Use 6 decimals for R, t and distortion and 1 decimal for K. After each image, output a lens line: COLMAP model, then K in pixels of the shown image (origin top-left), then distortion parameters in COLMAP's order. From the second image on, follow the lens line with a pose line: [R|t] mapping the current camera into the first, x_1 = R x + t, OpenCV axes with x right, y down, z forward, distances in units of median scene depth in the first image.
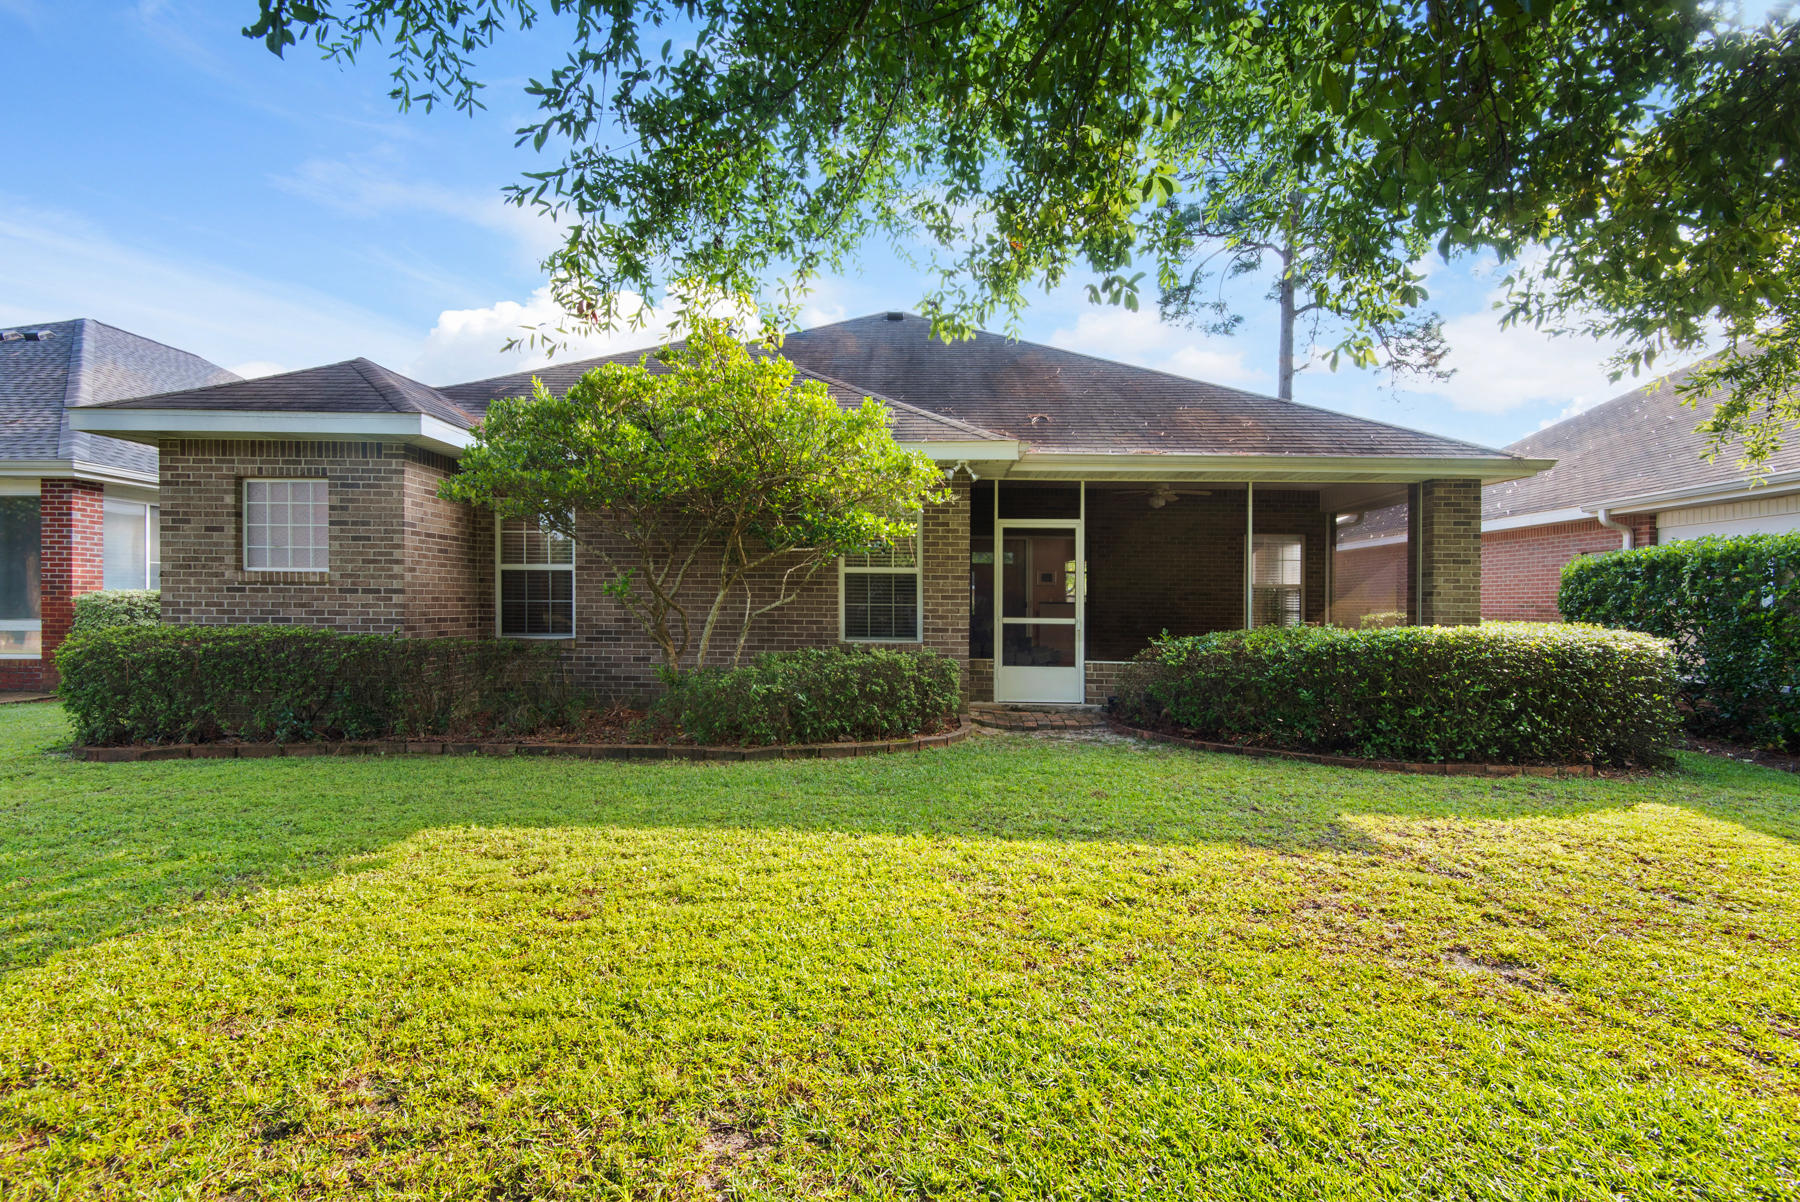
lens RADIAL K [[816.0, 0, 903.5], [0, 816.0, 602.9], [0, 0, 1]] dist [0.030956, -0.013846]
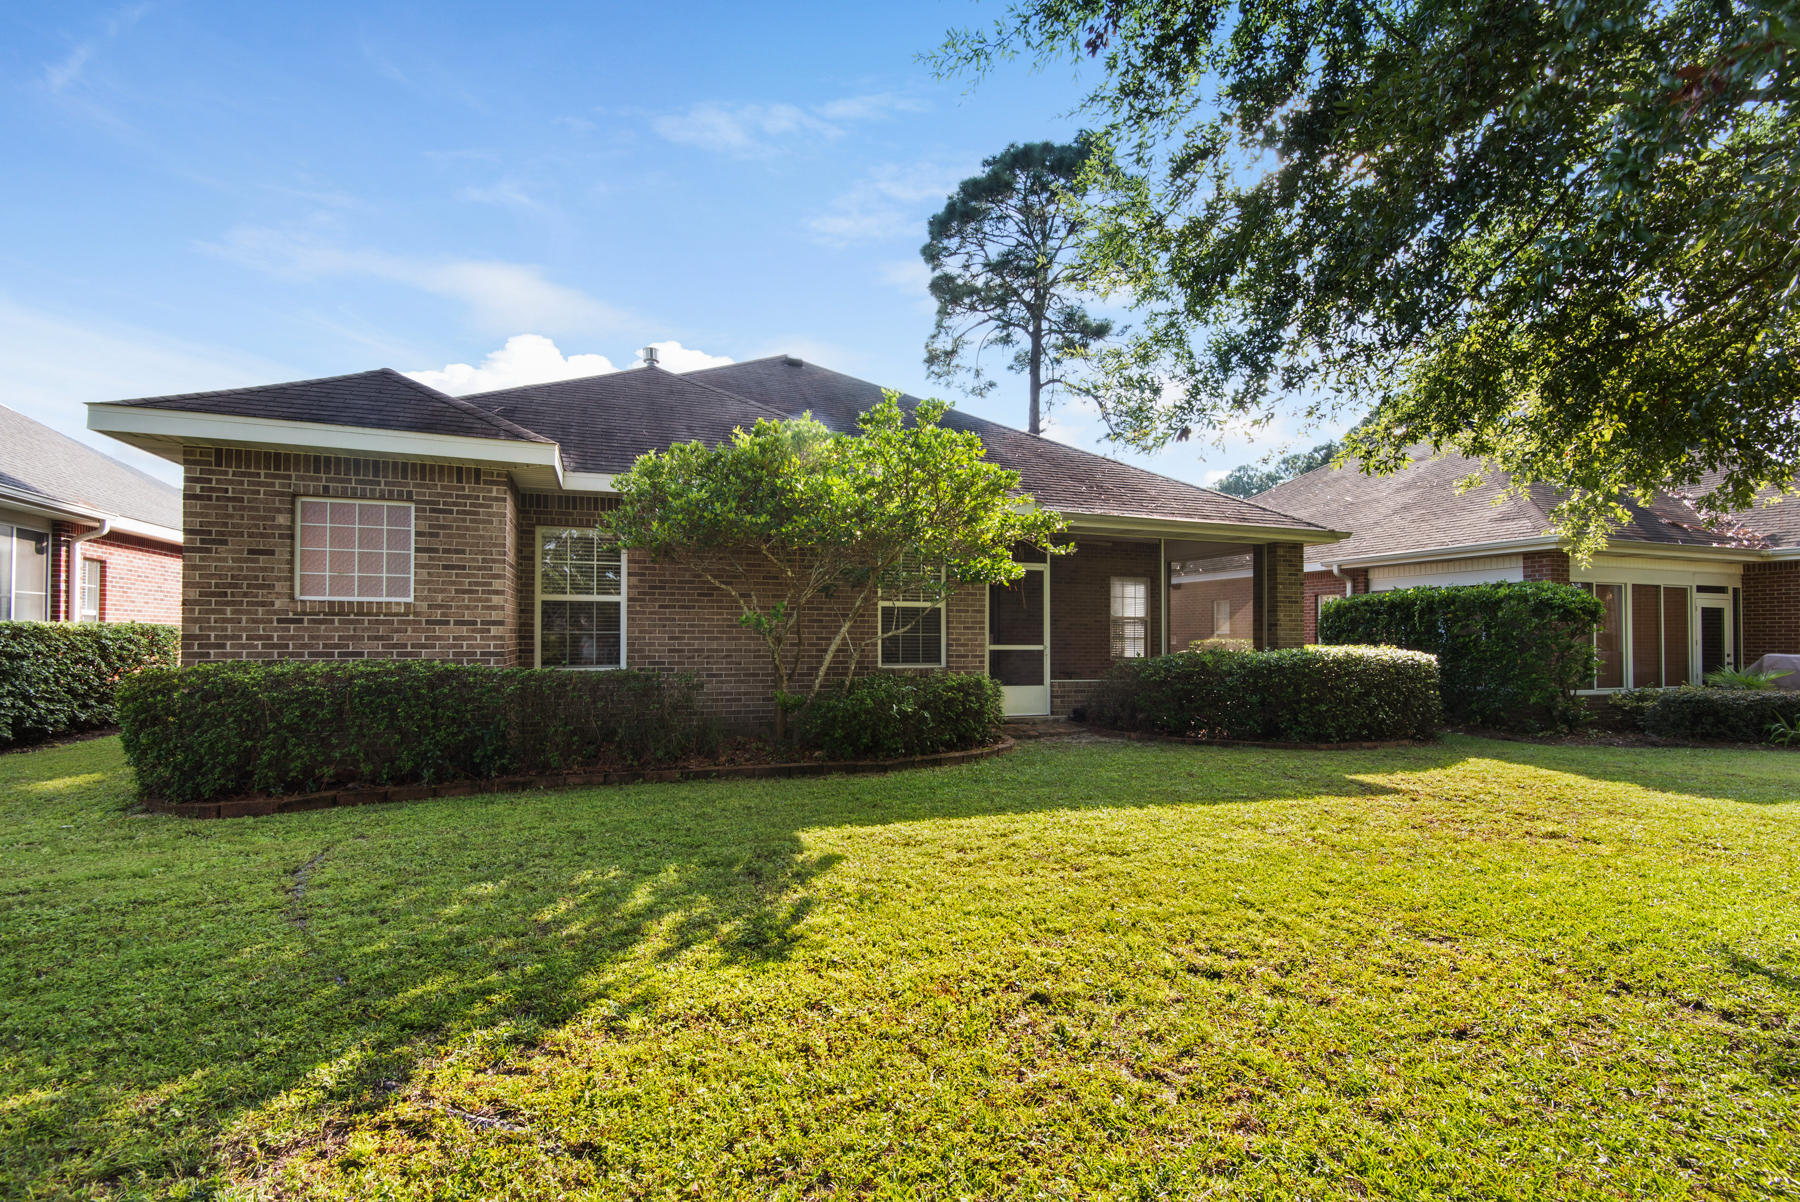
lens RADIAL K [[816.0, 0, 903.0], [0, 816.0, 611.9], [0, 0, 1]] dist [0.030956, -0.013846]
pose [[0.933146, 0.005200, 0.359460, -0.465638], [0.003625, 0.999708, -0.023872, -0.002017], [-0.359479, 0.023579, 0.932855, -0.061225]]
